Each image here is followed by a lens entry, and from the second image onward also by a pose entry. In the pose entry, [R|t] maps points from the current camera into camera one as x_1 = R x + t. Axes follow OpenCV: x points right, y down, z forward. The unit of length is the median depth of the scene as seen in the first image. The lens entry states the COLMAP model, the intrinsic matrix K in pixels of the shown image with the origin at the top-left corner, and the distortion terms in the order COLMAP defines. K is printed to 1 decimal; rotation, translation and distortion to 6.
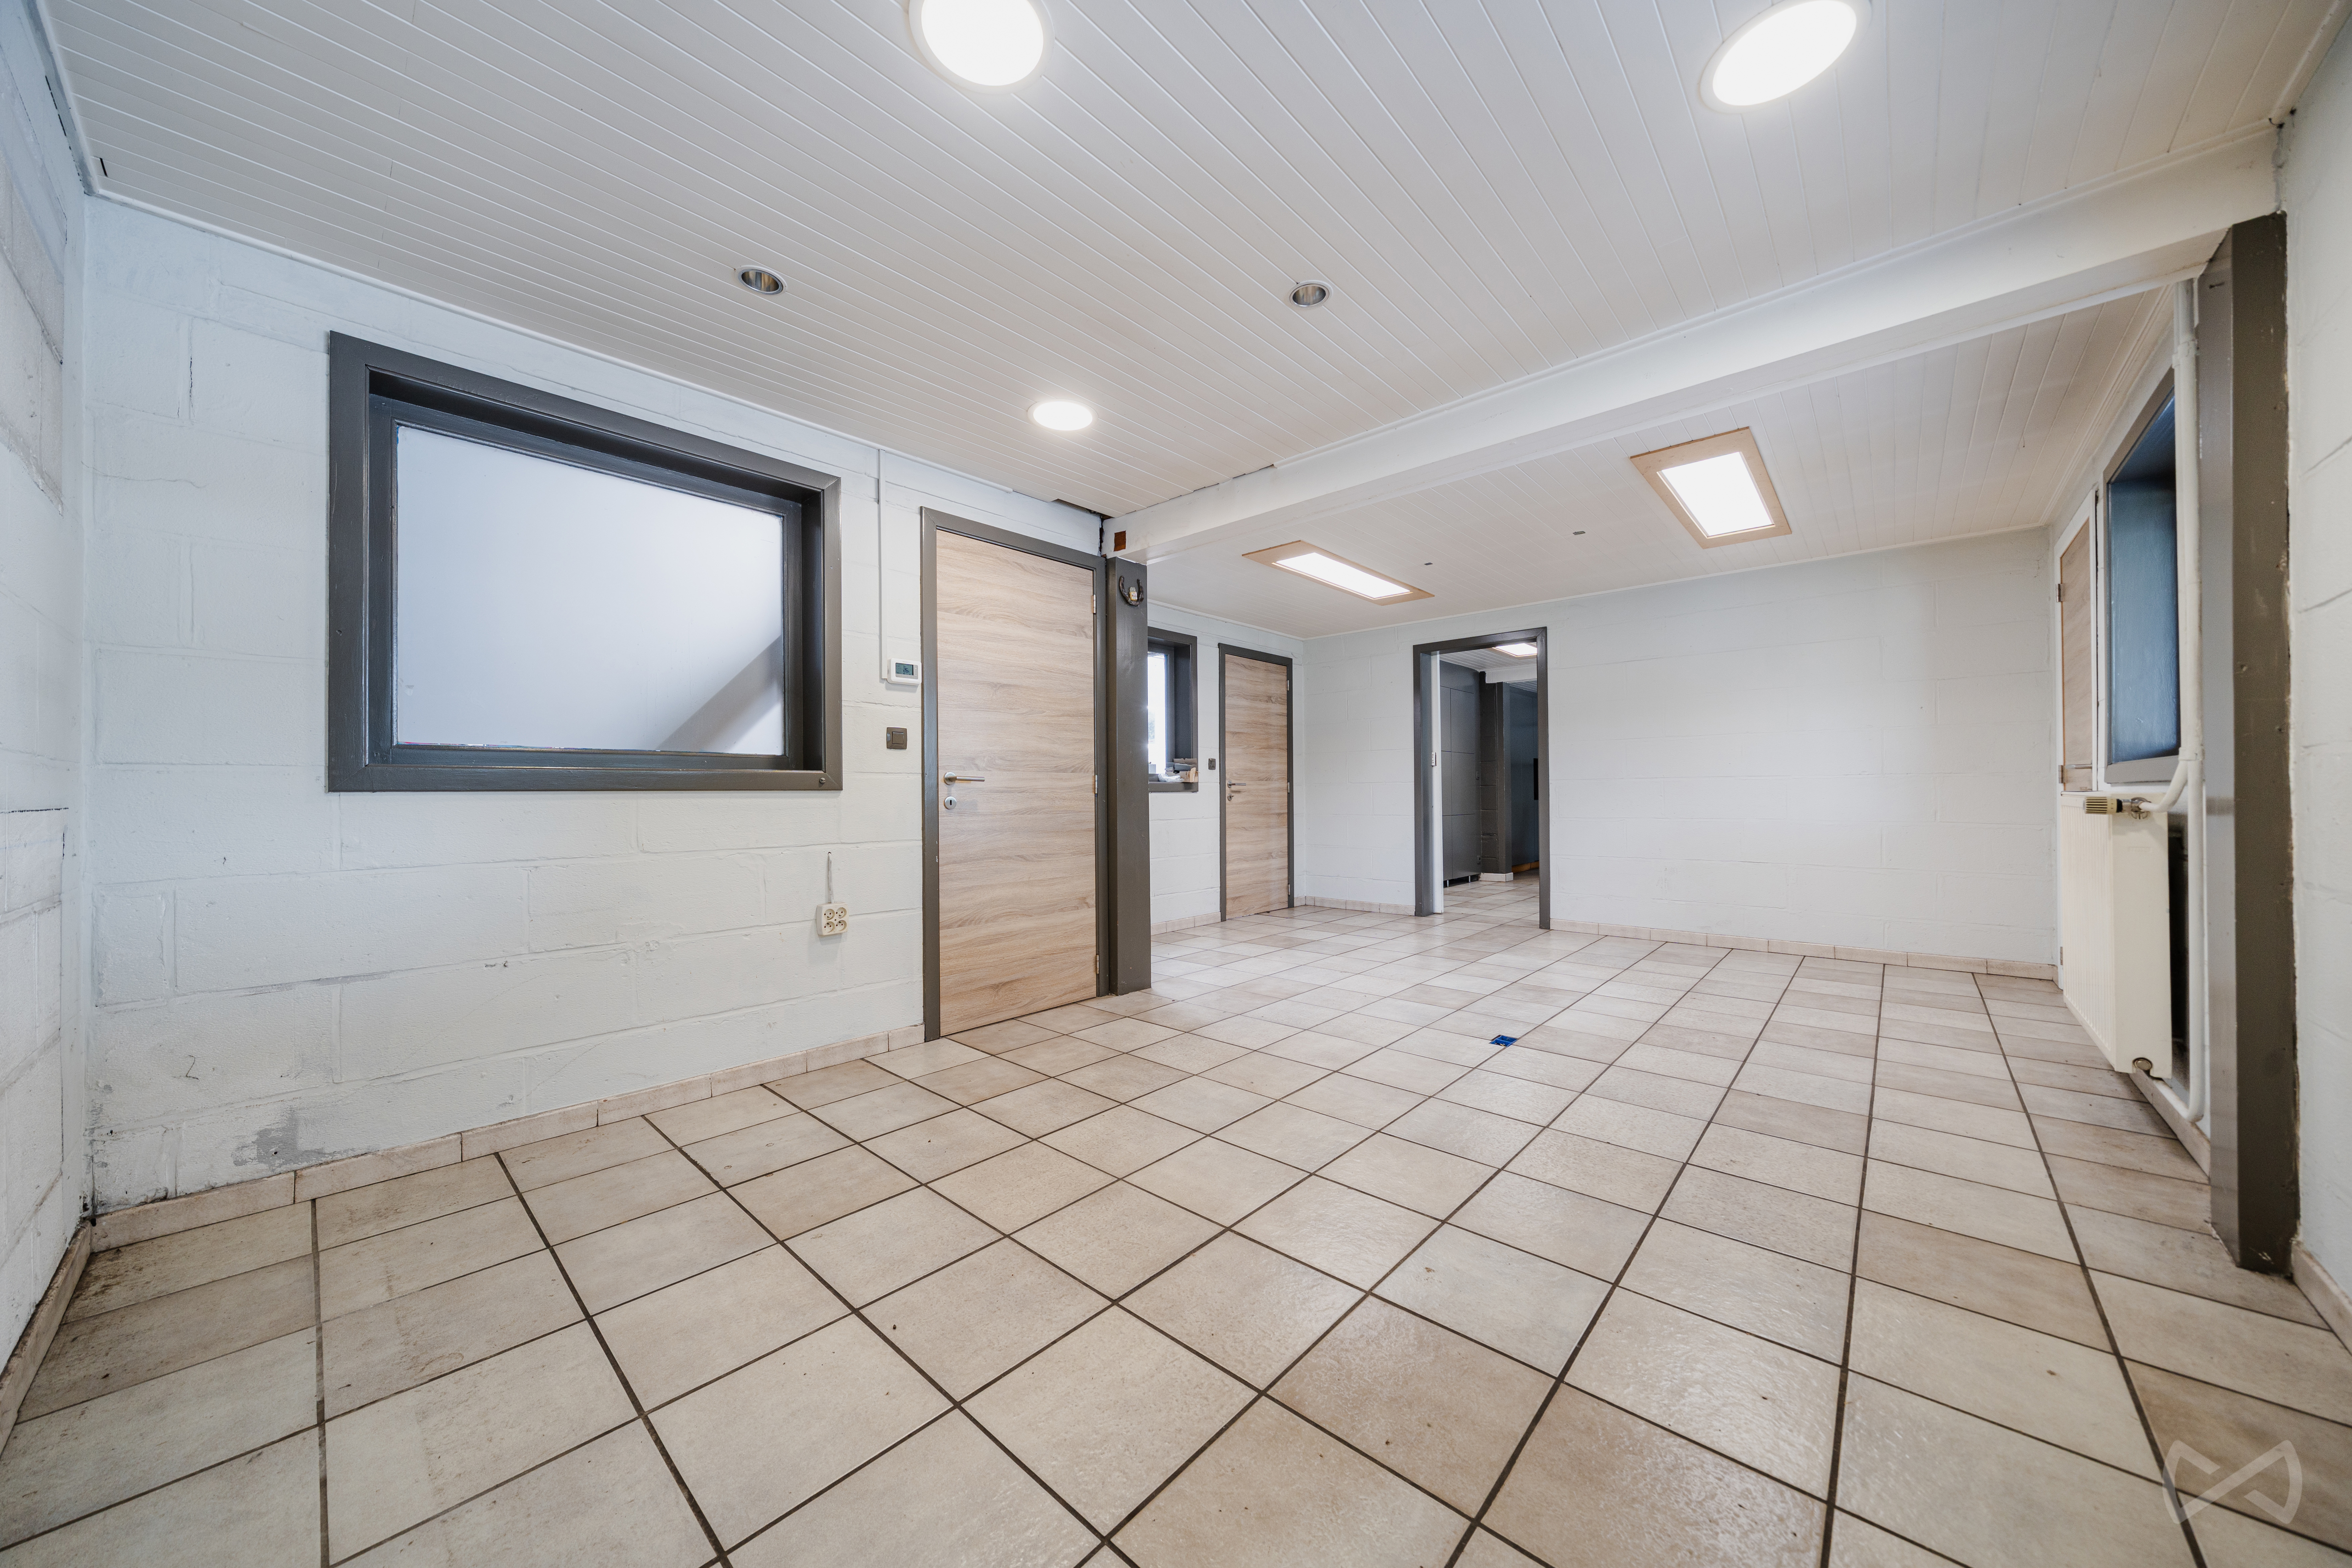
lens RADIAL K [[799.0, 0, 1167.9], [0, 799.0, 790.9], [0, 0, 1]] dist [-0.006532, 0.000145]
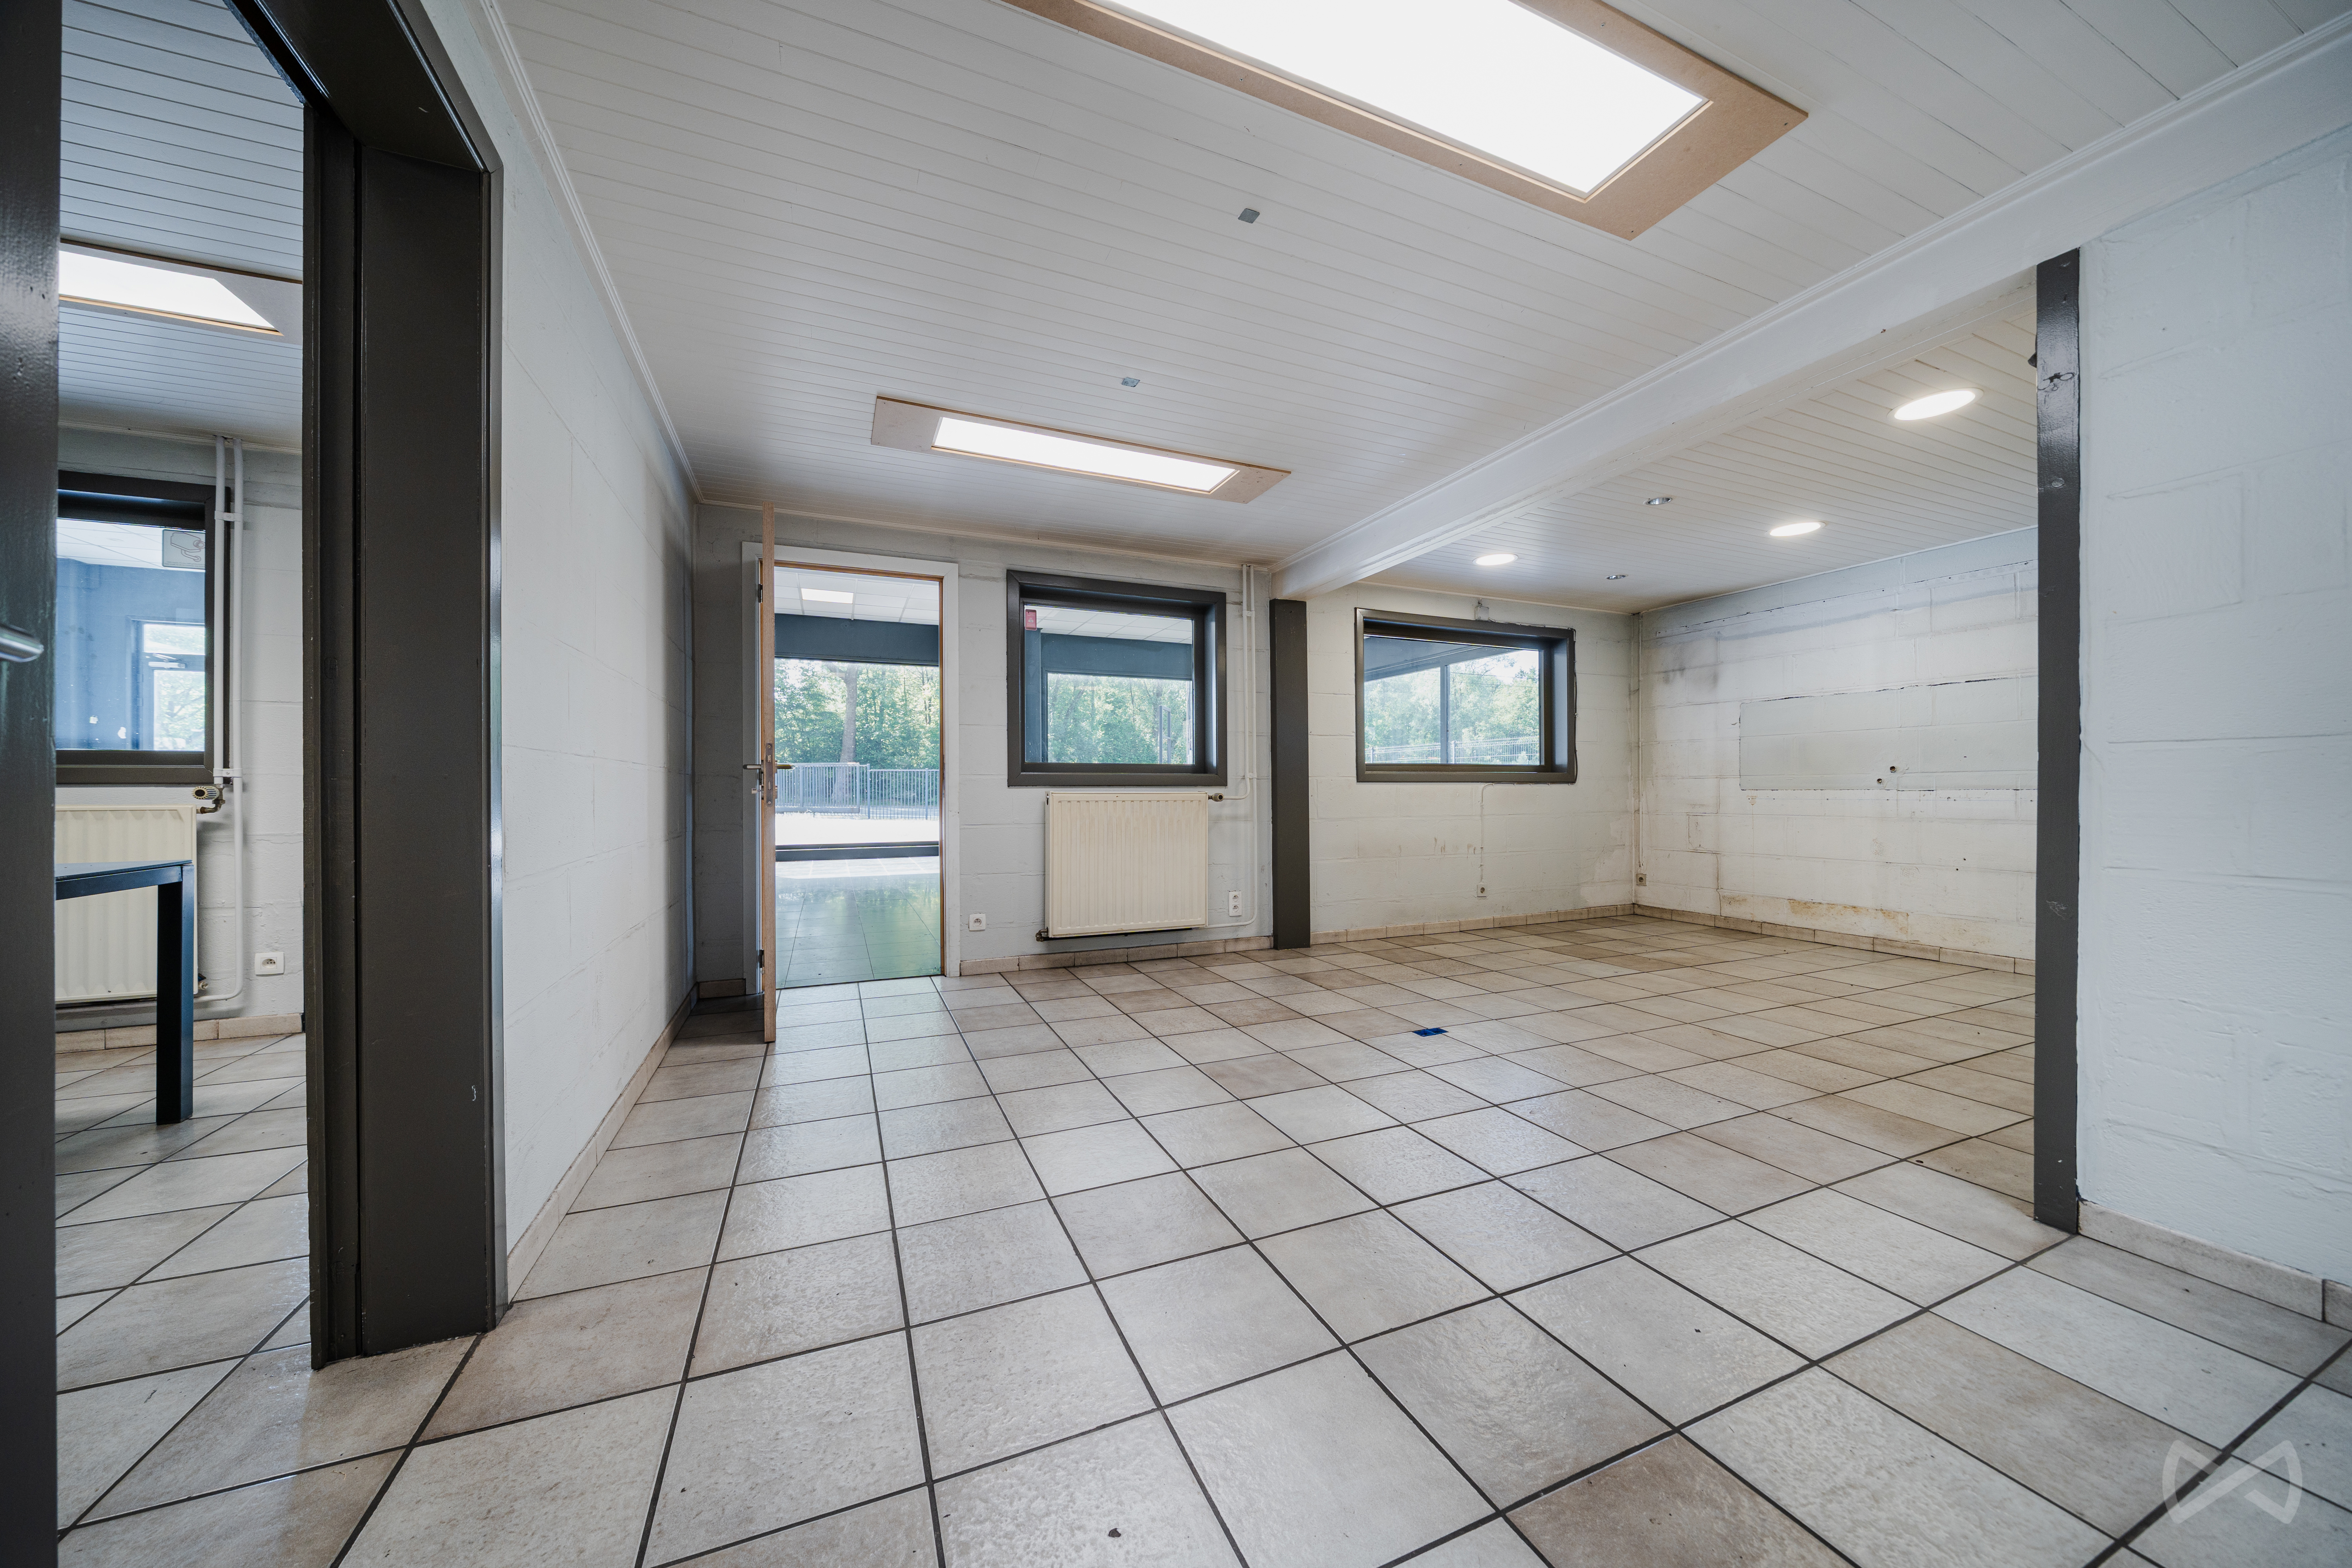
lens RADIAL K [[799.0, 0, 1167.9], [0, 799.0, 790.9], [0, 0, 1]] dist [-0.006532, 0.000145]
pose [[-0.910289, 0.008206, 0.413893, 0.275078], [0.006948, 0.999966, -0.004547, 0.007519], [-0.413916, -0.001264, -0.910314, 1.884136]]
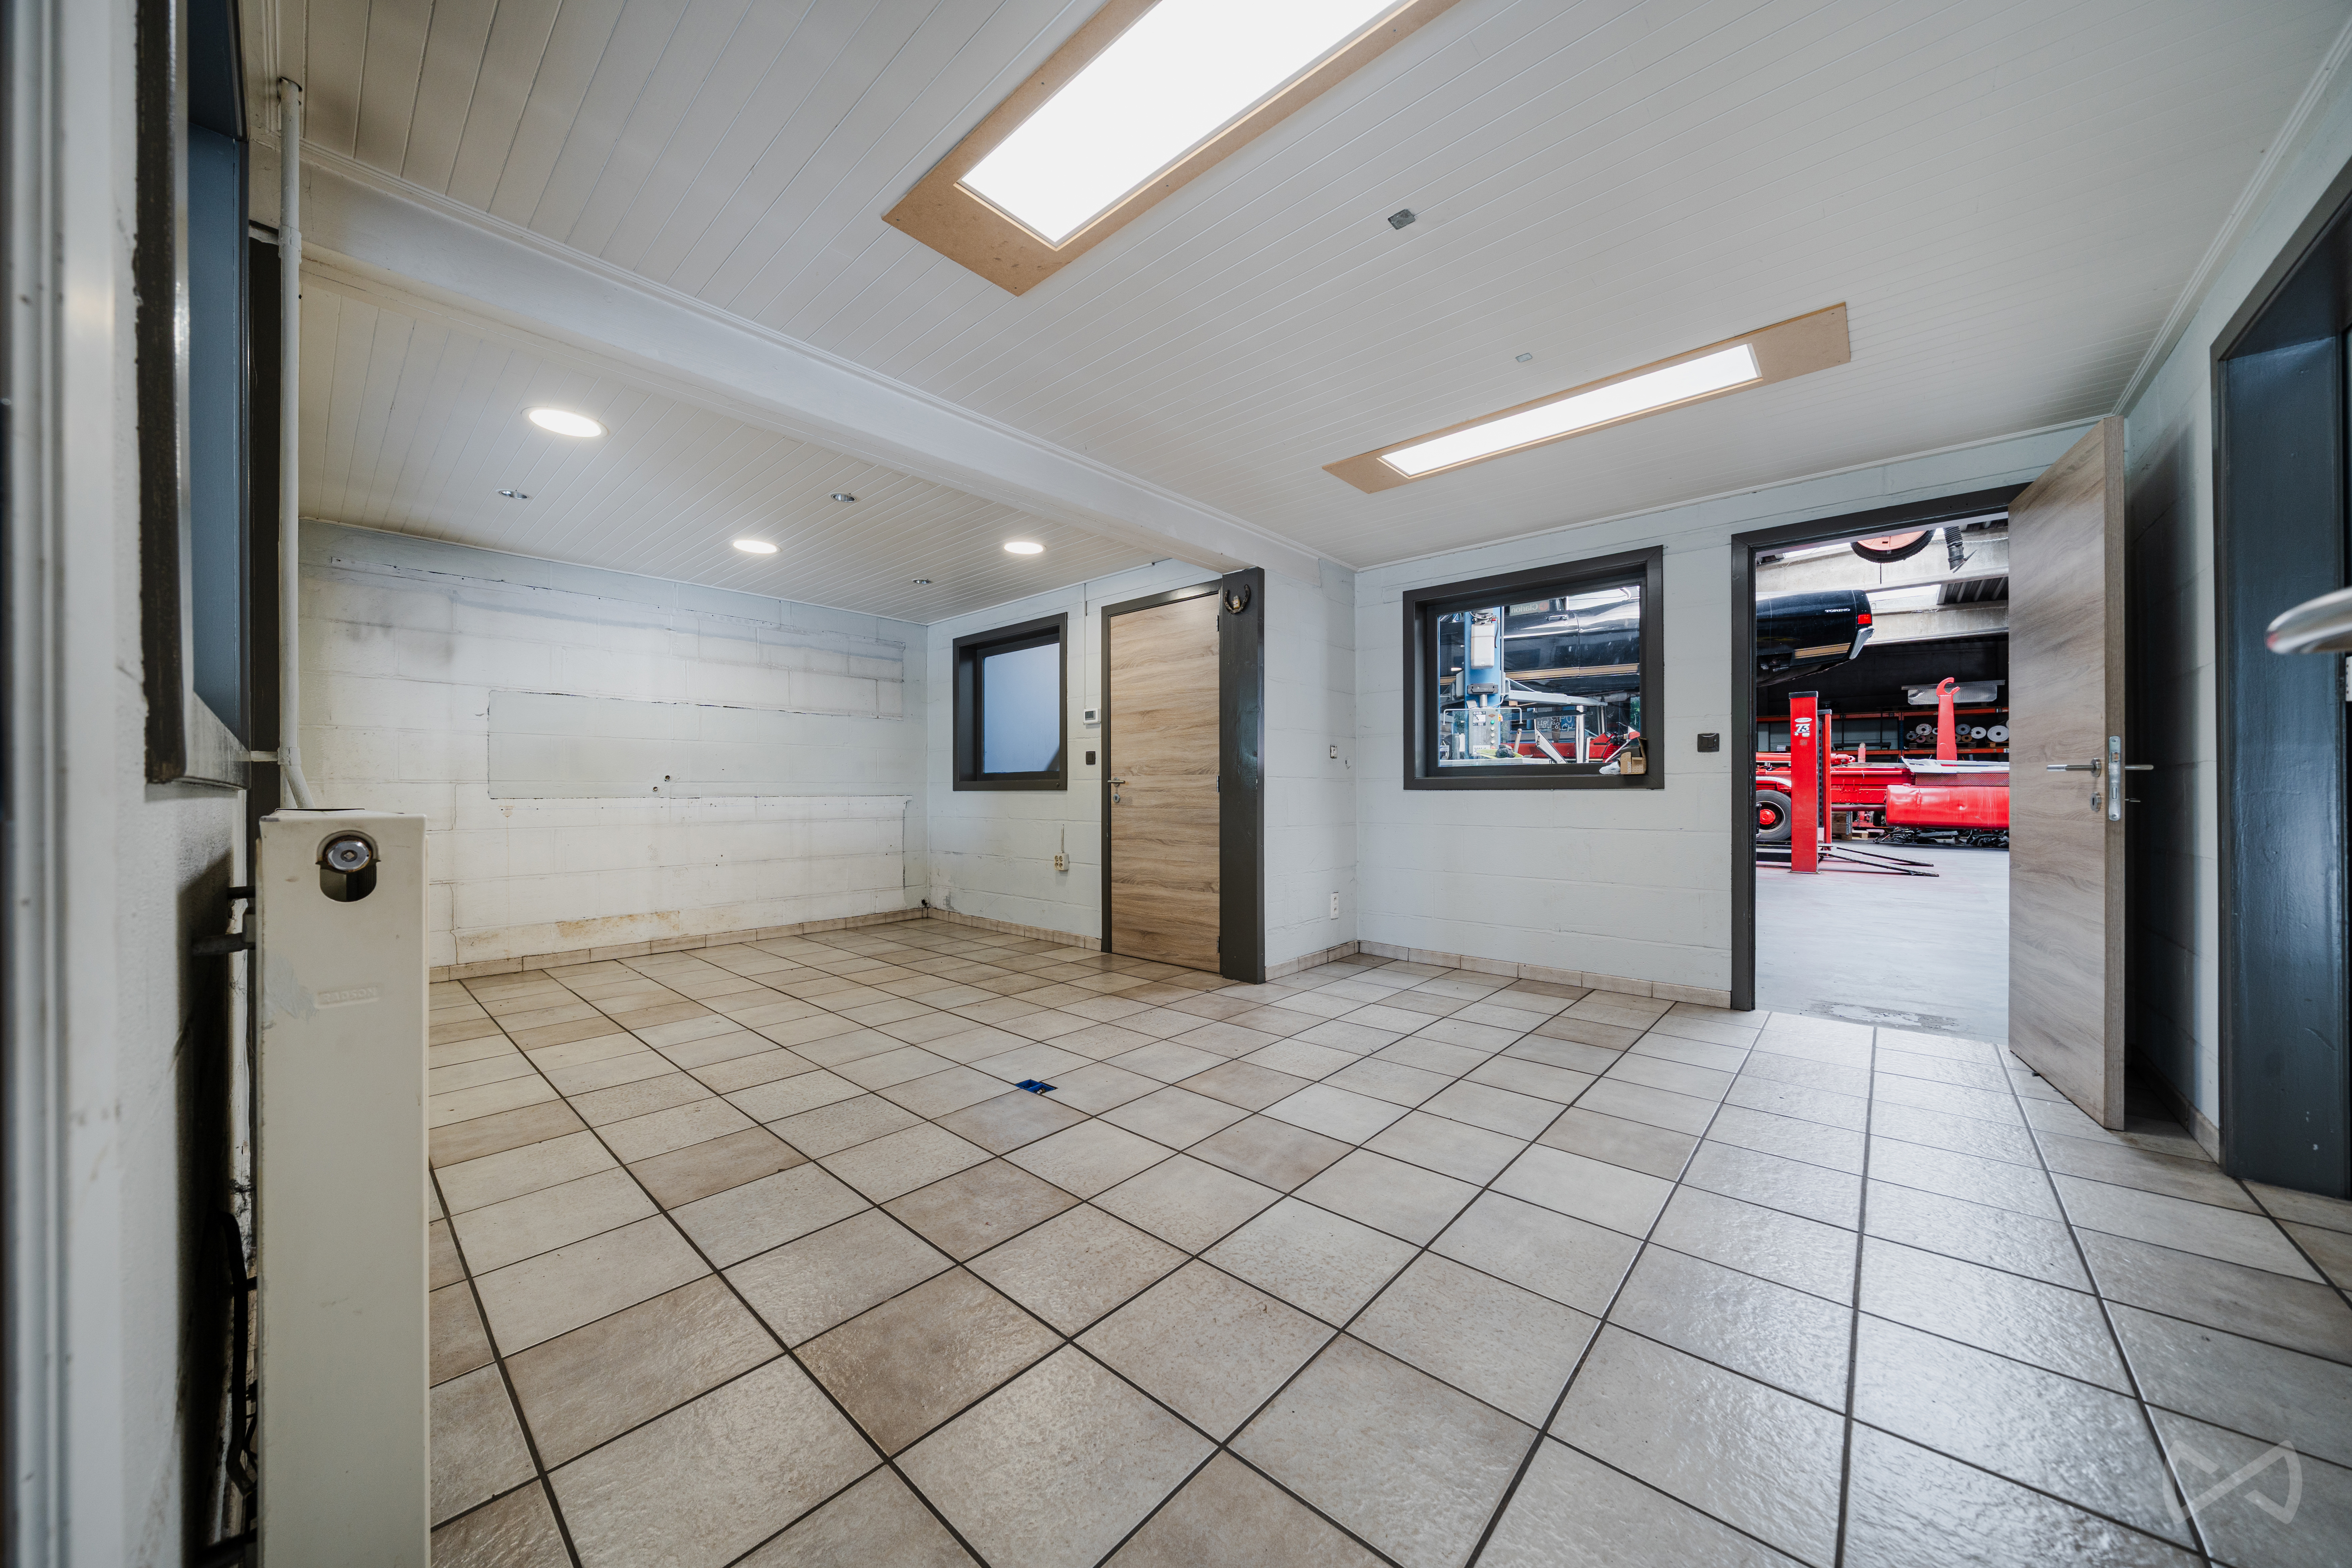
lens RADIAL K [[799.0, 0, 1167.9], [0, 799.0, 790.9], [0, 0, 1]] dist [-0.006532, 0.000145]
pose [[0.007172, 0.005425, -0.999960, 1.160716], [0.006702, 0.999963, 0.005473, -0.005800], [0.999952, -0.006741, 0.007136, 1.037427]]
